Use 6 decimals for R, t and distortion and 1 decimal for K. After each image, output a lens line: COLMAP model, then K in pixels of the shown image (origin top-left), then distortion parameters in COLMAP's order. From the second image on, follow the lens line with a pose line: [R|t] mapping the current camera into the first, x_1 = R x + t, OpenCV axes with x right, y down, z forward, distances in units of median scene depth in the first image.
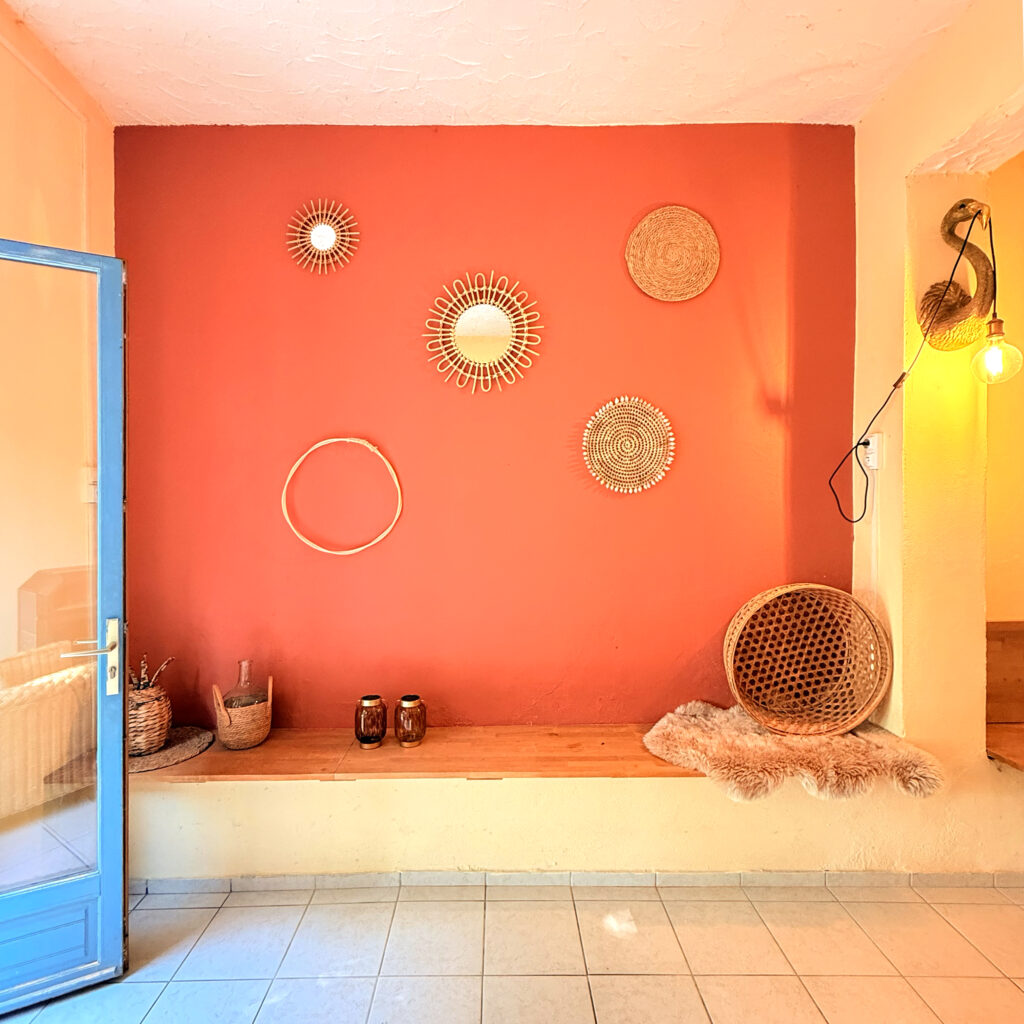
lens RADIAL K [[558.3, 0, 494.4], [0, 558.3, 508.3], [0, 0, 1]] dist [-0.001438, -0.000749]
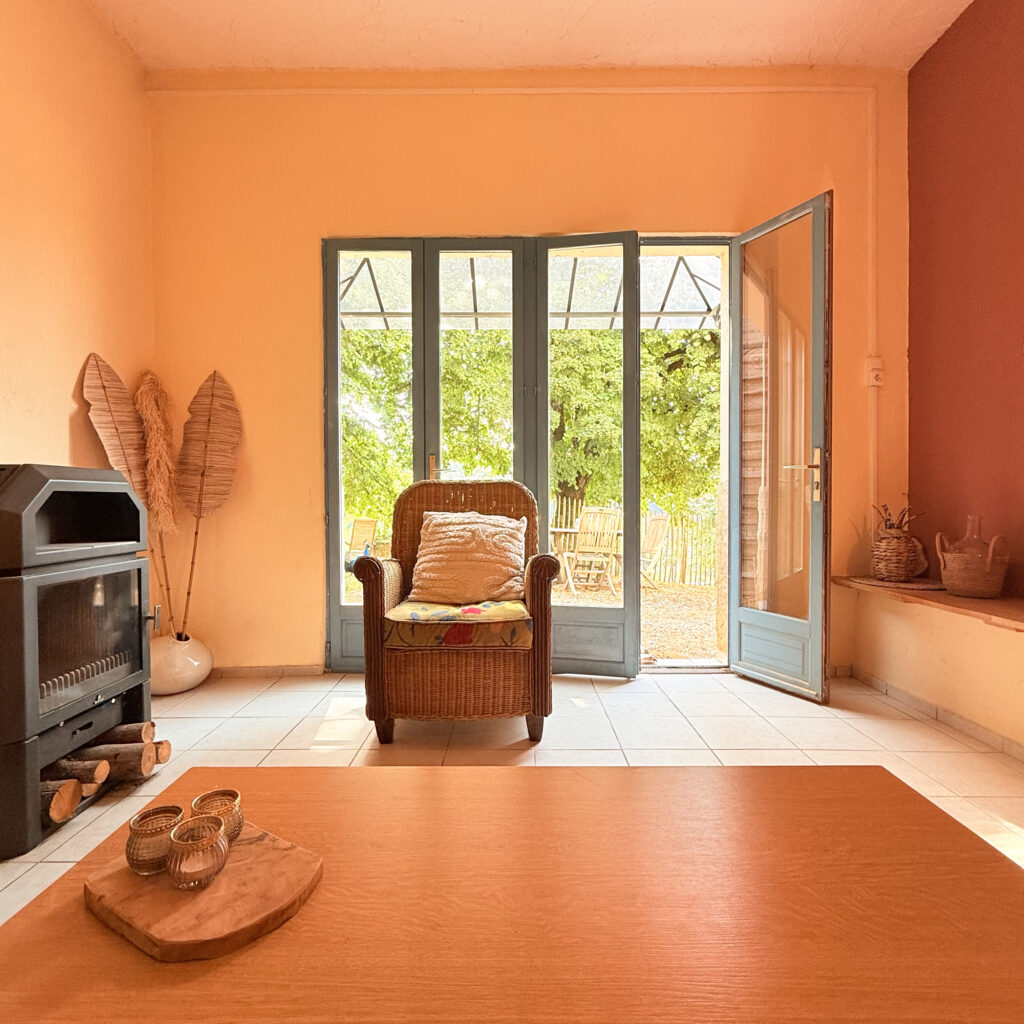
lens RADIAL K [[574.8, 0, 512.0], [0, 574.8, 512.0], [0, 0, 1]] dist [0.001367, 0.000861]
pose [[-0.008018, 0.025260, -0.999649, 0.583376], [-0.010215, 0.999627, 0.025341, 0.239268], [0.999916, 0.010415, -0.007757, 0.161250]]
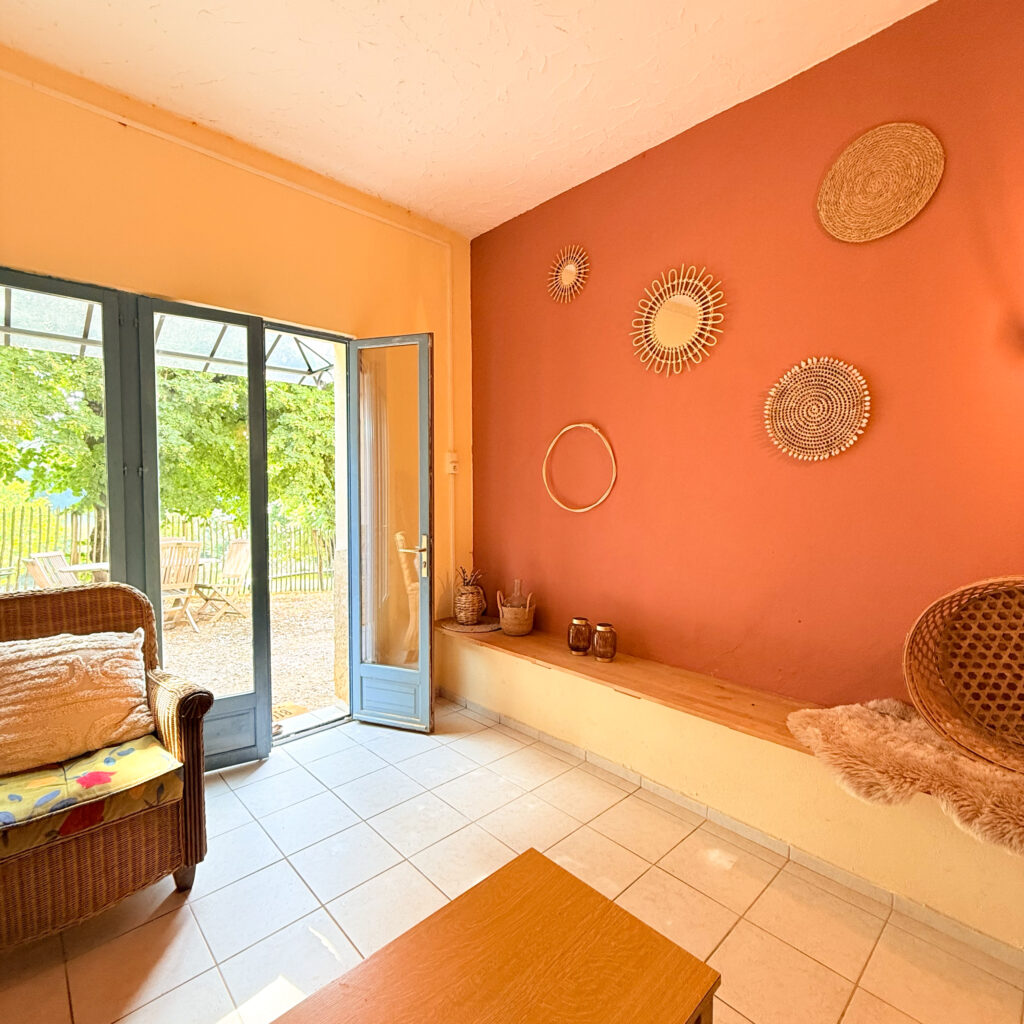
lens RADIAL K [[537.6, 0, 522.1], [0, 537.6, 511.1], [0, 0, 1]] dist [0.001375, -0.001557]
pose [[0.696419, 0.043541, -0.716313, 0.562243], [-0.016840, 0.998874, 0.044344, 0.026423], [0.717437, -0.018819, 0.696369, 0.009795]]
